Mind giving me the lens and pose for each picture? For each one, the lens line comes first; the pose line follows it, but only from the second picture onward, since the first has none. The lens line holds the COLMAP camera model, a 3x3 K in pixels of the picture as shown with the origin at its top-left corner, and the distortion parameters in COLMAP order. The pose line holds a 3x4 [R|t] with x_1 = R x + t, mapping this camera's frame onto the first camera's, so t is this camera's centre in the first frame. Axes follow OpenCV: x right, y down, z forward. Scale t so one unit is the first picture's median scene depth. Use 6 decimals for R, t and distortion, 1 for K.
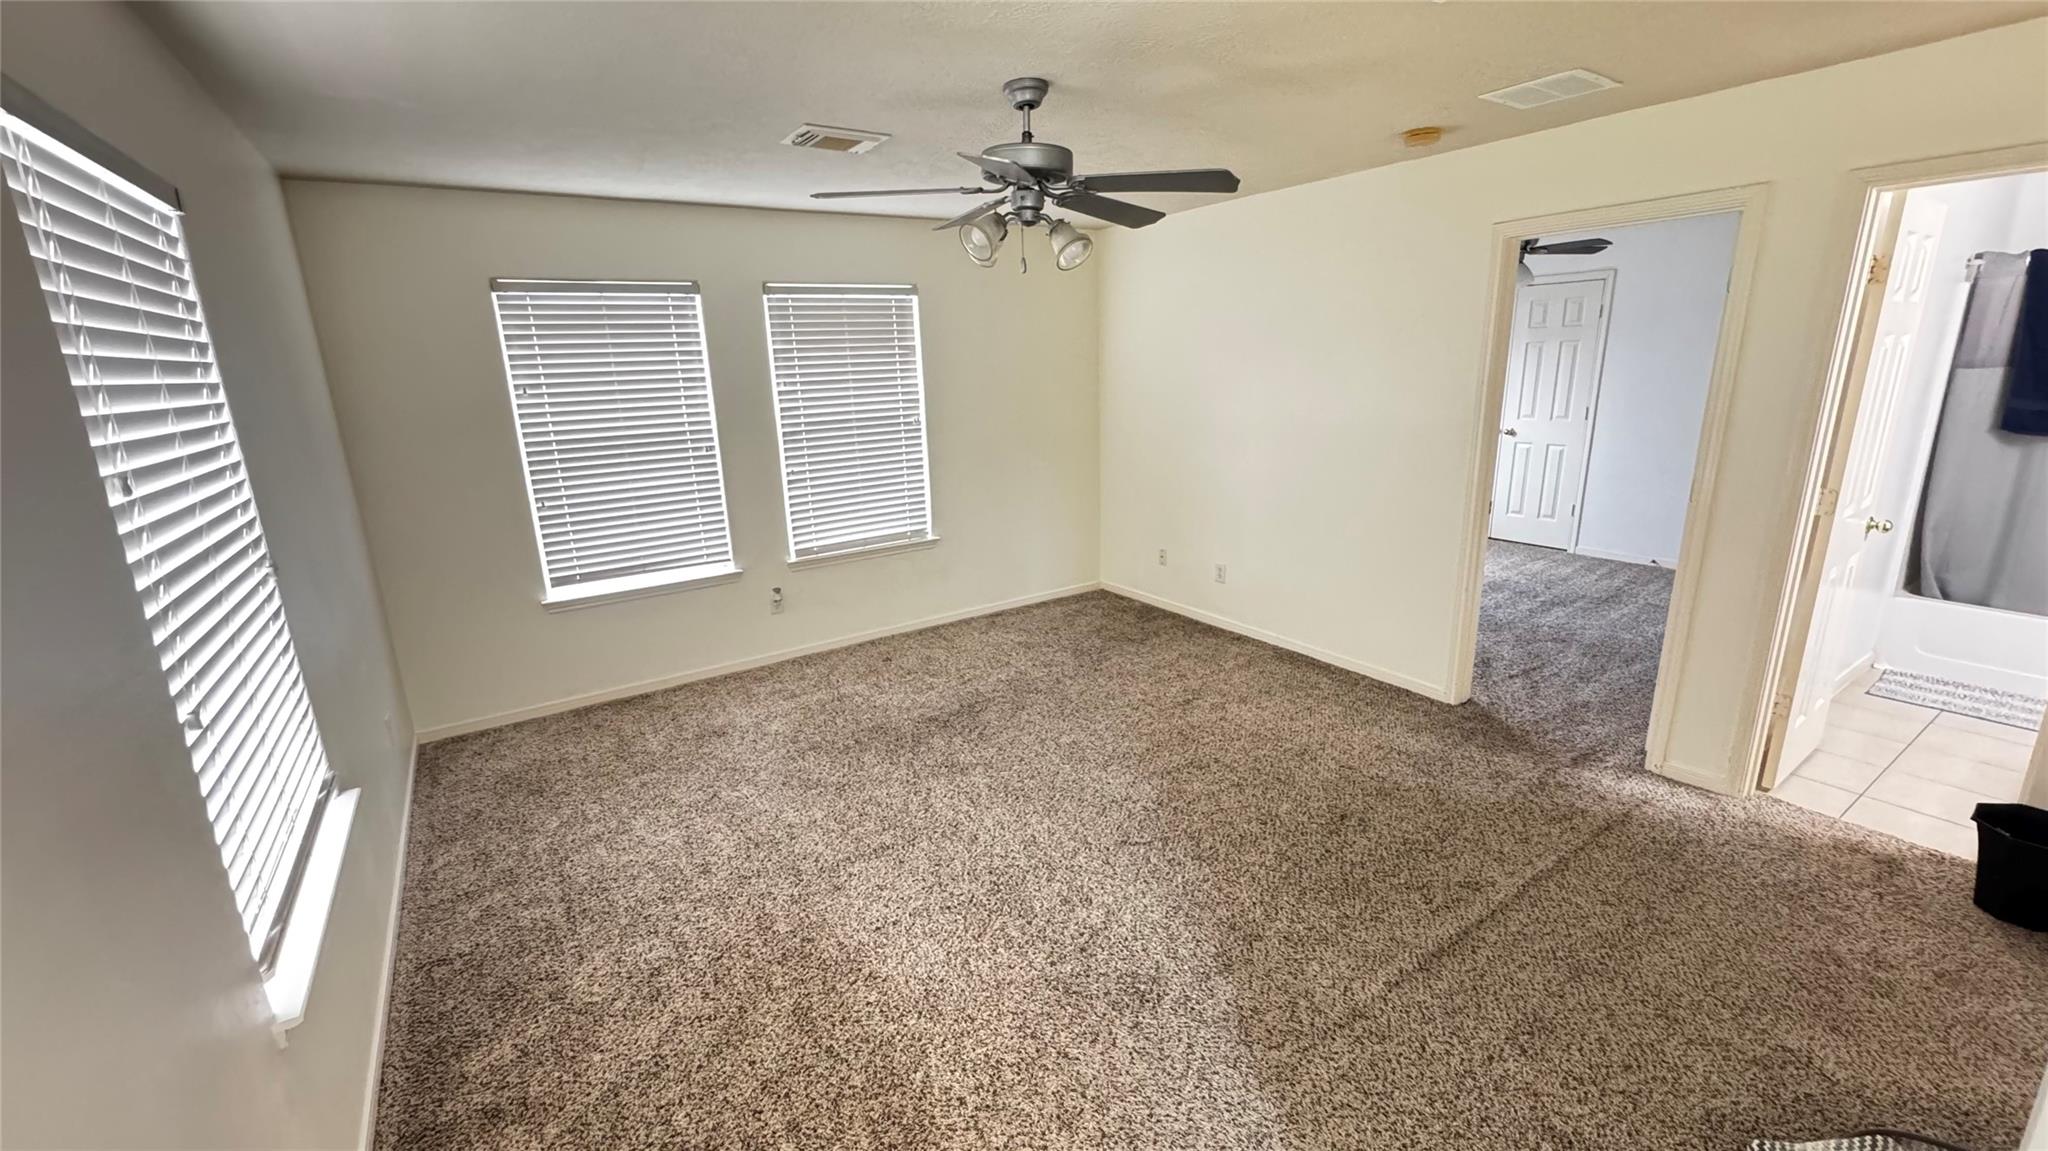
lens RADIAL K [[822.0, 0, 1031.5], [0, 822.0, 573.7], [0, 0, 1]] dist [-0.004871, 0.000875]
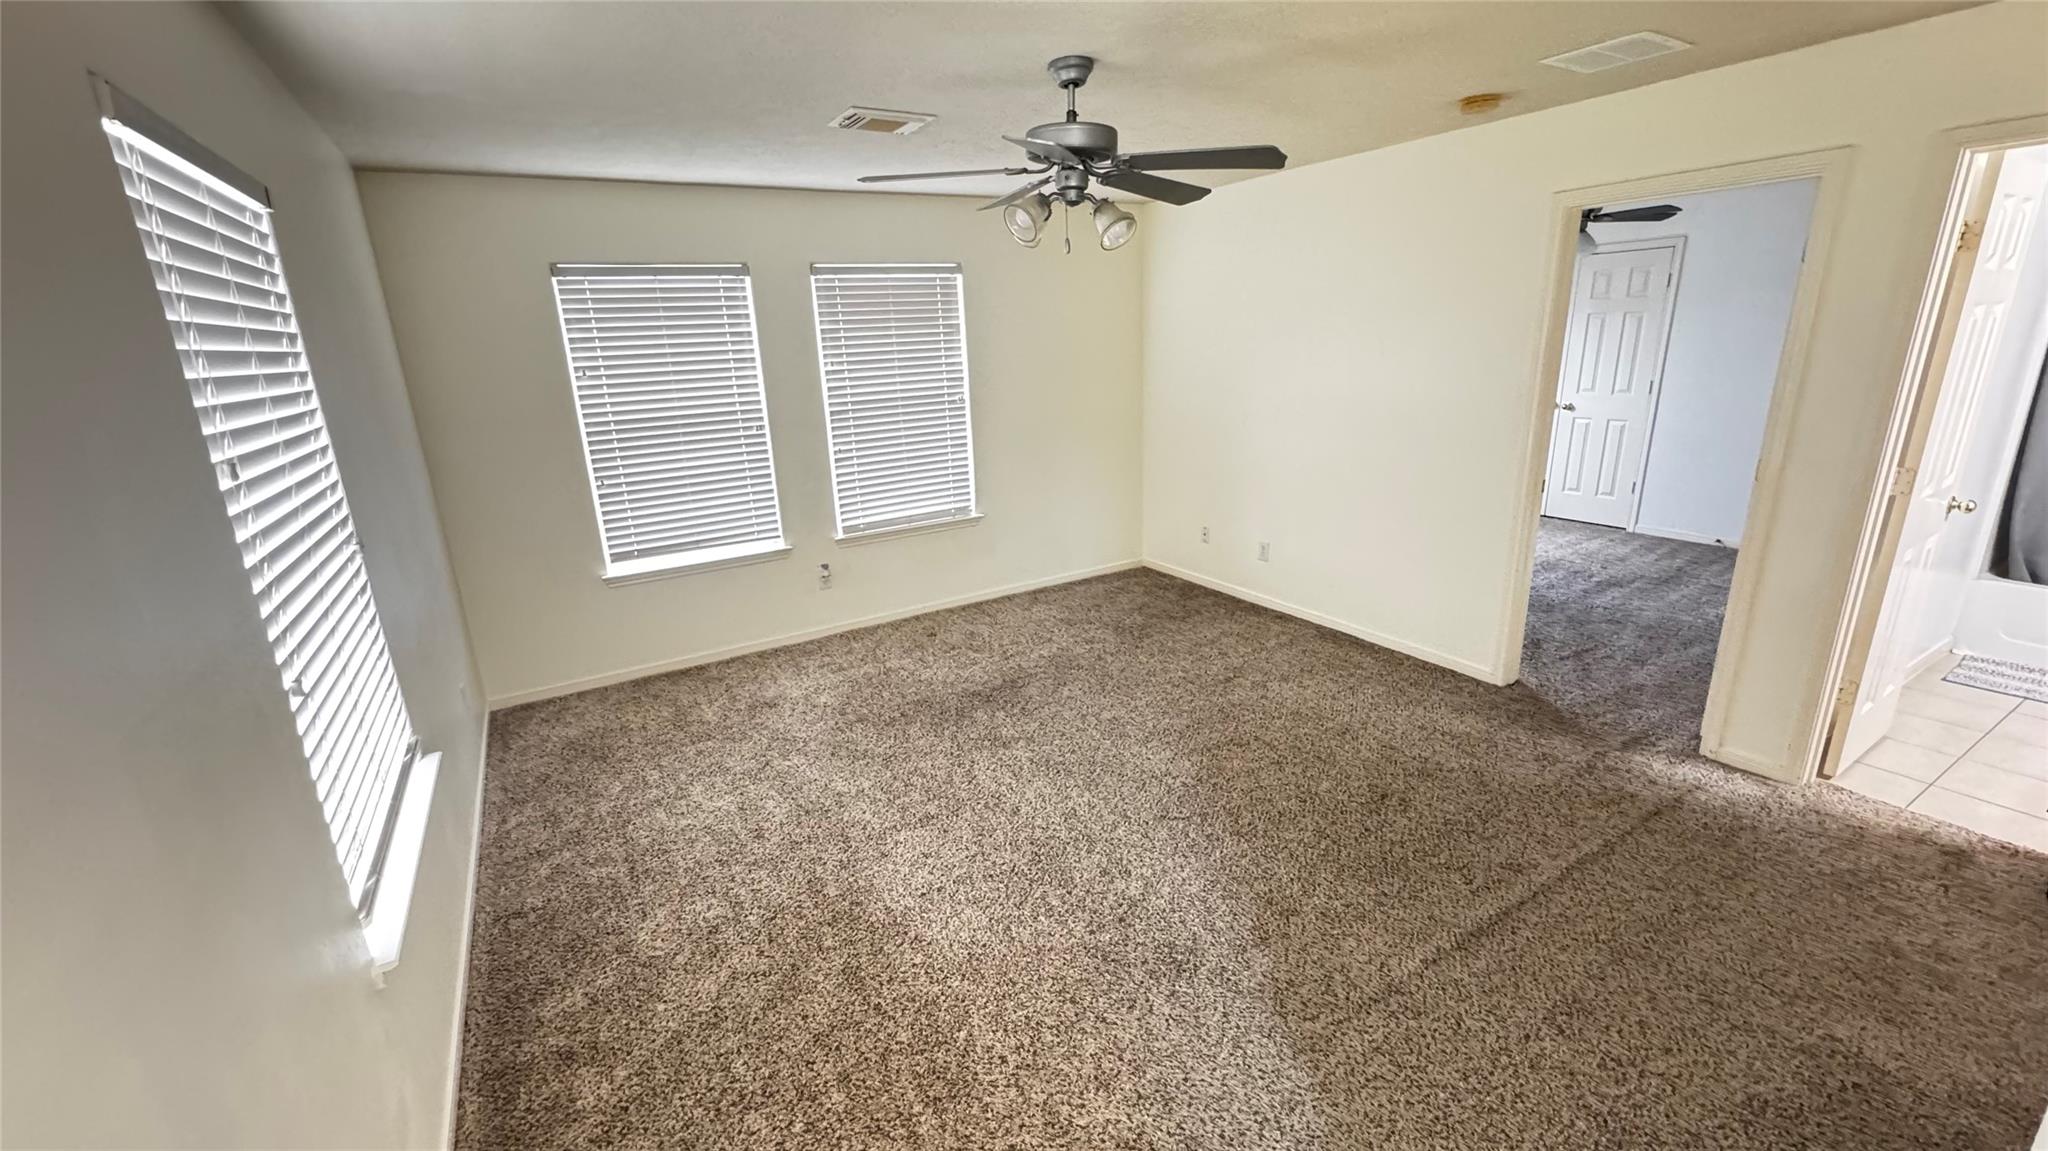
lens RADIAL K [[822.0, 0, 1033.0], [0, 822.0, 575.4], [0, 0, 1]] dist [-0.004871, 0.000875]
pose [[0.998727, 0.006173, -0.050061, 0.000864], [-0.004535, 0.999453, 0.032755, -0.004583], [0.050235, -0.032486, 0.998209, -0.013853]]
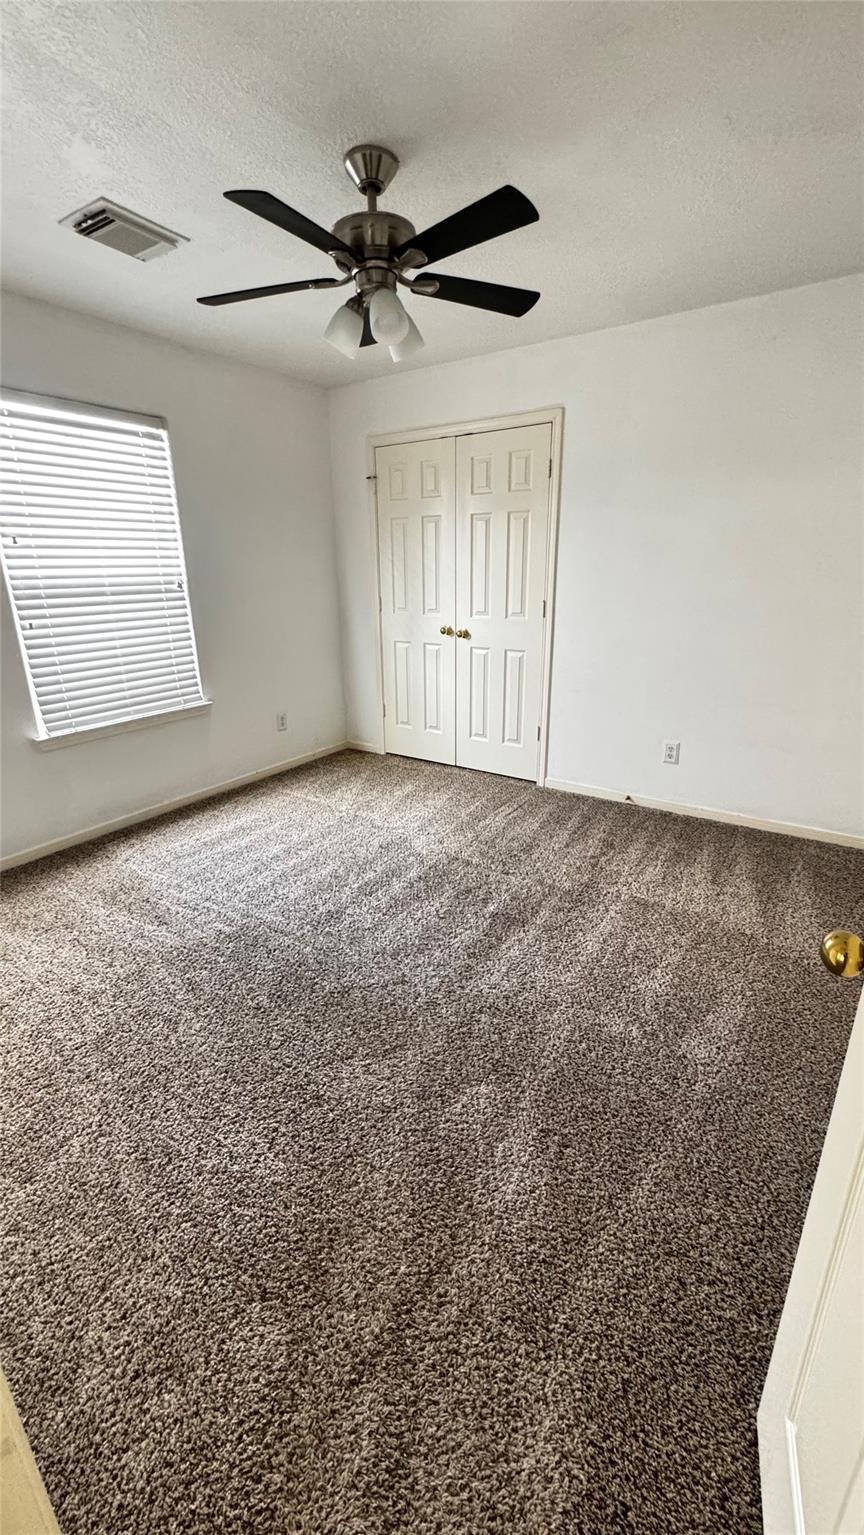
lens RADIAL K [[616.1, 0, 434.5], [0, 616.1, 754.2], [0, 0, 1]] dist [-0.004871, 0.000875]
pose [[0.928721, -0.090327, 0.359608, 0.776463], [0.074519, 0.995554, 0.057611, -0.217793], [-0.363213, -0.026707, 0.931323, 1.067872]]
